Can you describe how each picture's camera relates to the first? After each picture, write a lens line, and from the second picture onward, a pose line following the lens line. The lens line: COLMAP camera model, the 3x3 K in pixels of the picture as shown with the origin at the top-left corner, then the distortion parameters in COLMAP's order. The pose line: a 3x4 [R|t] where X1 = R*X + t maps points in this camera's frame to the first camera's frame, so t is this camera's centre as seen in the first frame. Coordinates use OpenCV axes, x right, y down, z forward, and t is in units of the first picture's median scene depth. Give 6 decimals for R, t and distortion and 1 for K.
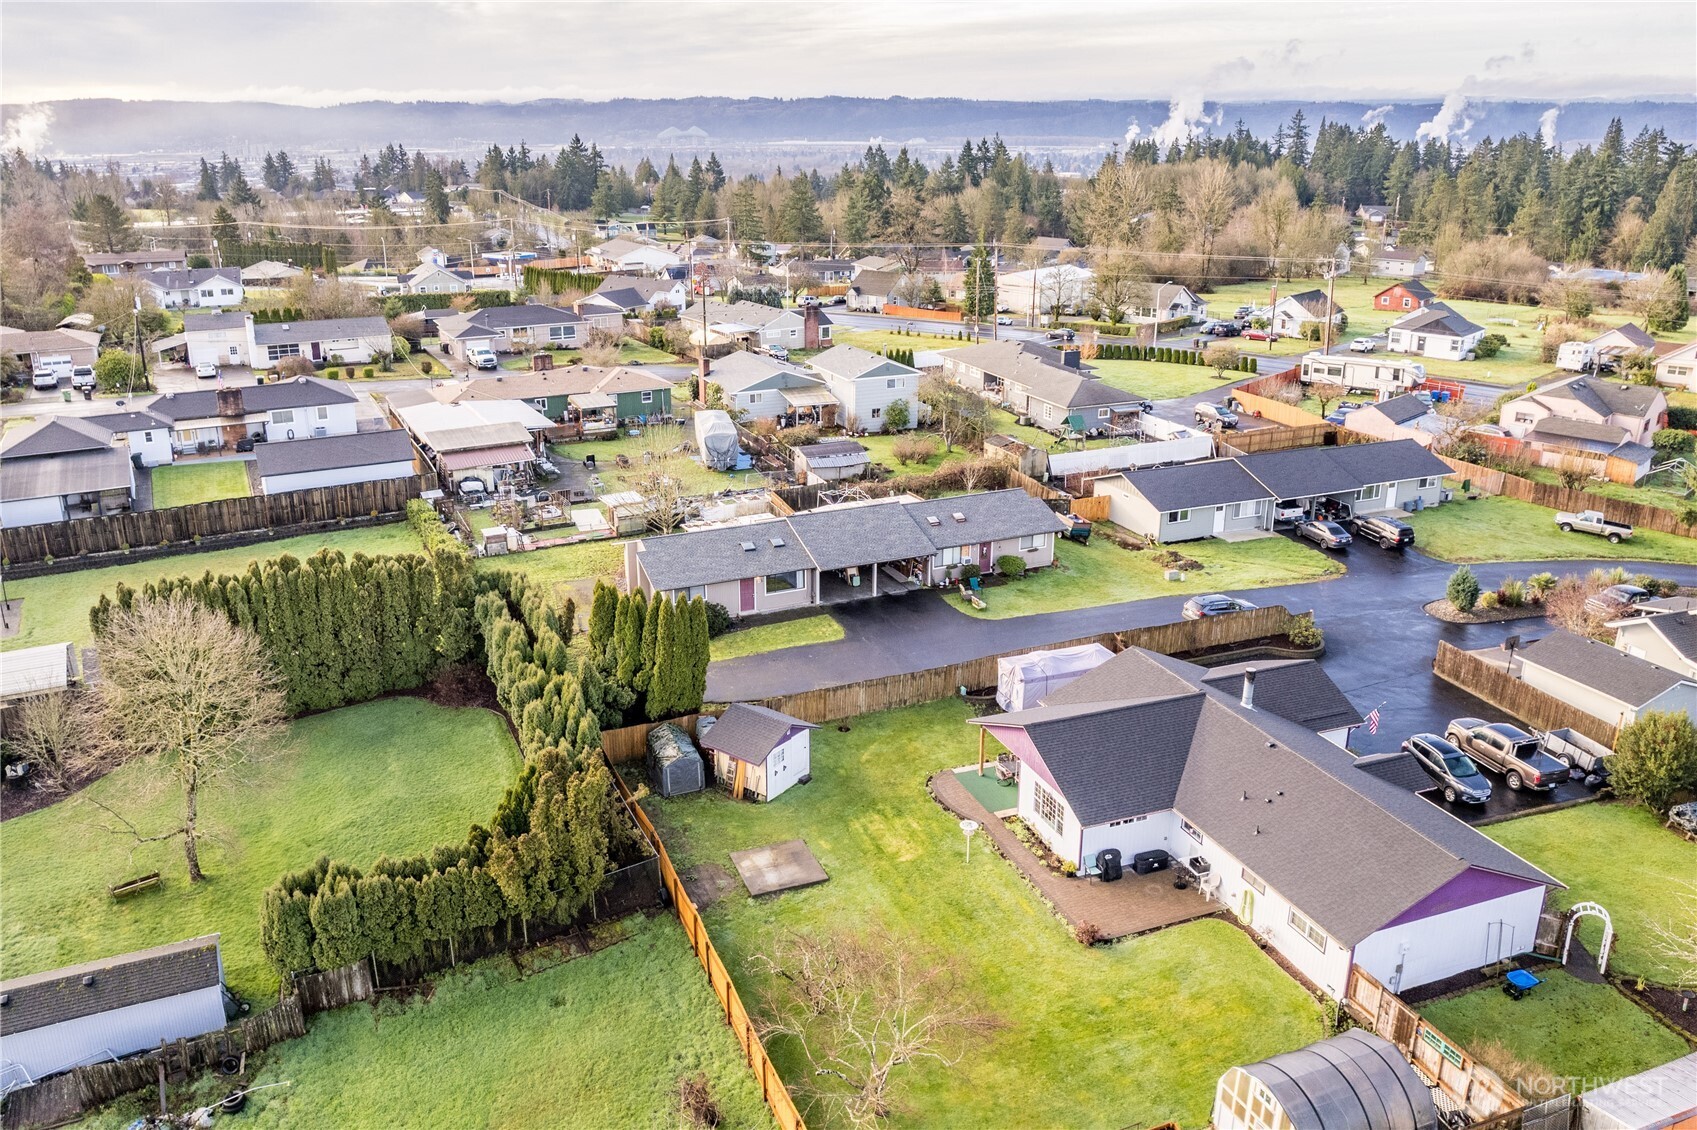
lens RADIAL K [[1310.7, 0, 848.5], [0, 1310.7, 565.0], [0, 0, 1]] dist [-0.047621, 0.006212]
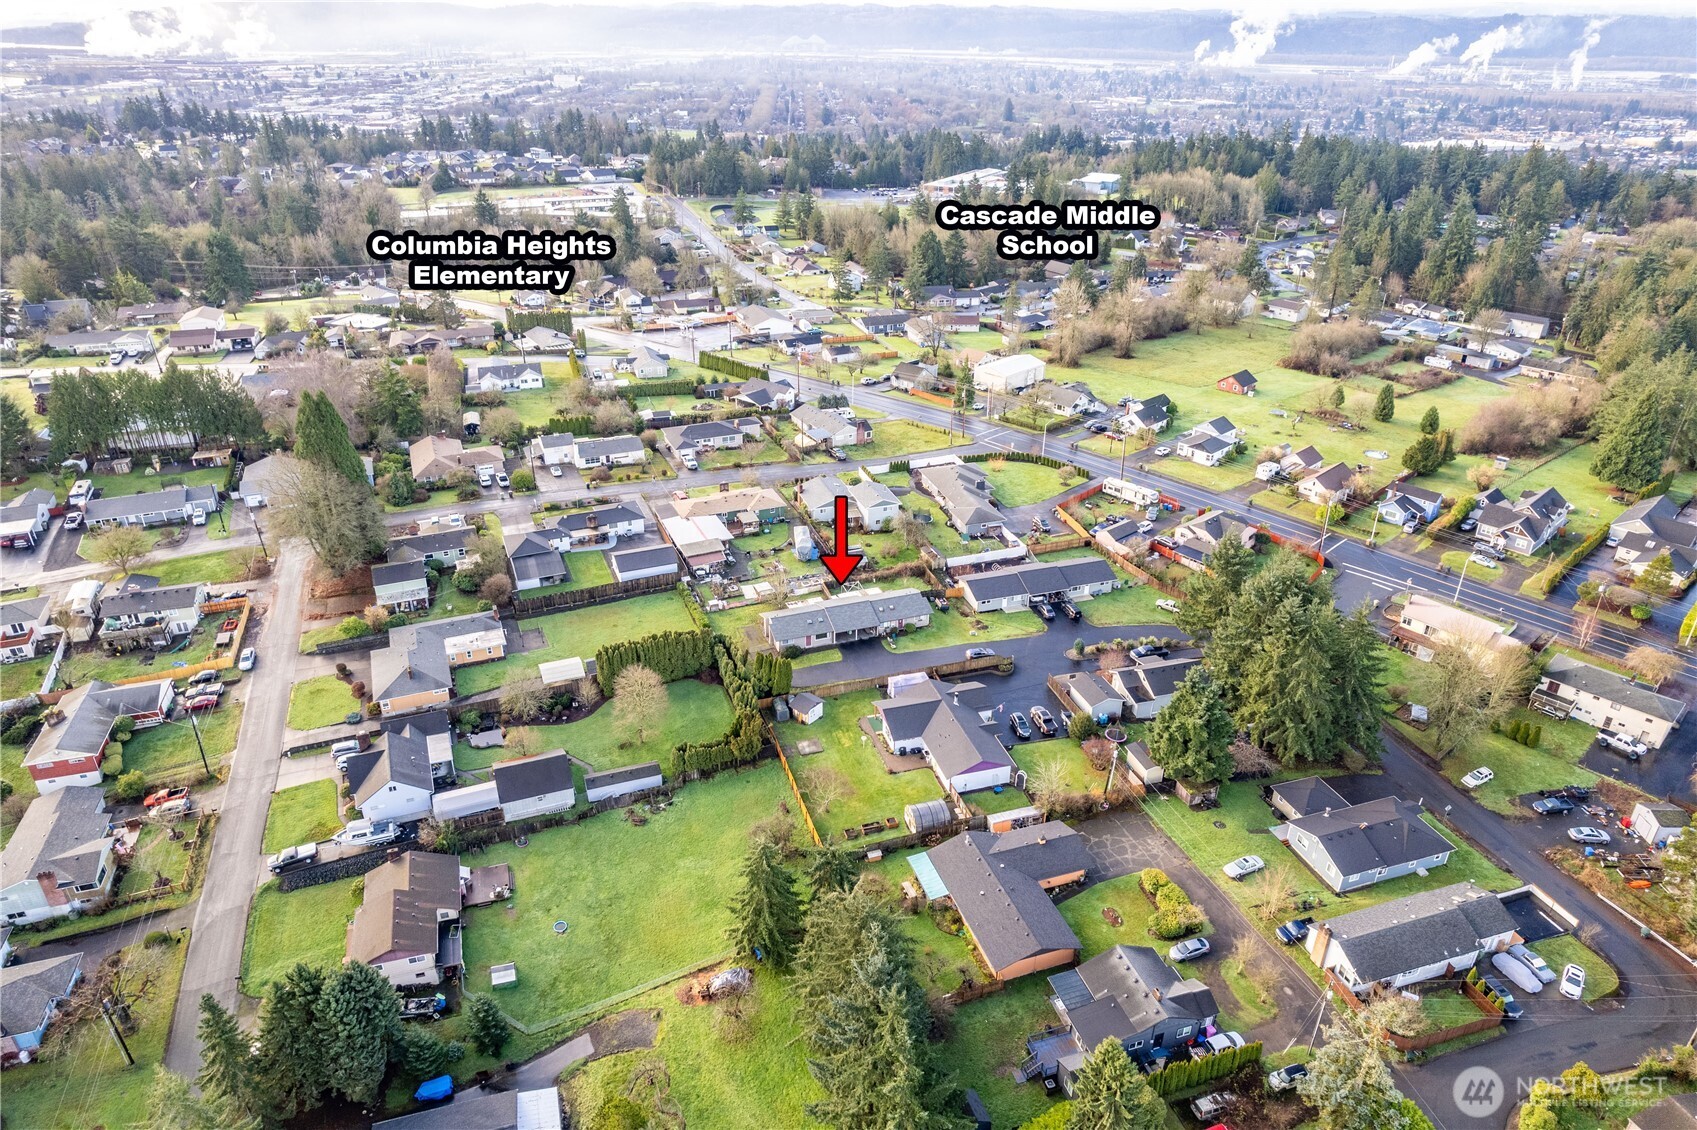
lens RADIAL K [[1310.7, 0, 848.5], [0, 1310.7, 565.0], [0, 0, 1]] dist [-0.047621, 0.006212]
pose [[0.995550, 0.034507, -0.087690, 0.245319], [-0.020045, 0.986793, 0.160739, -0.585789], [0.092079, -0.158266, 0.983094, -1.694944]]
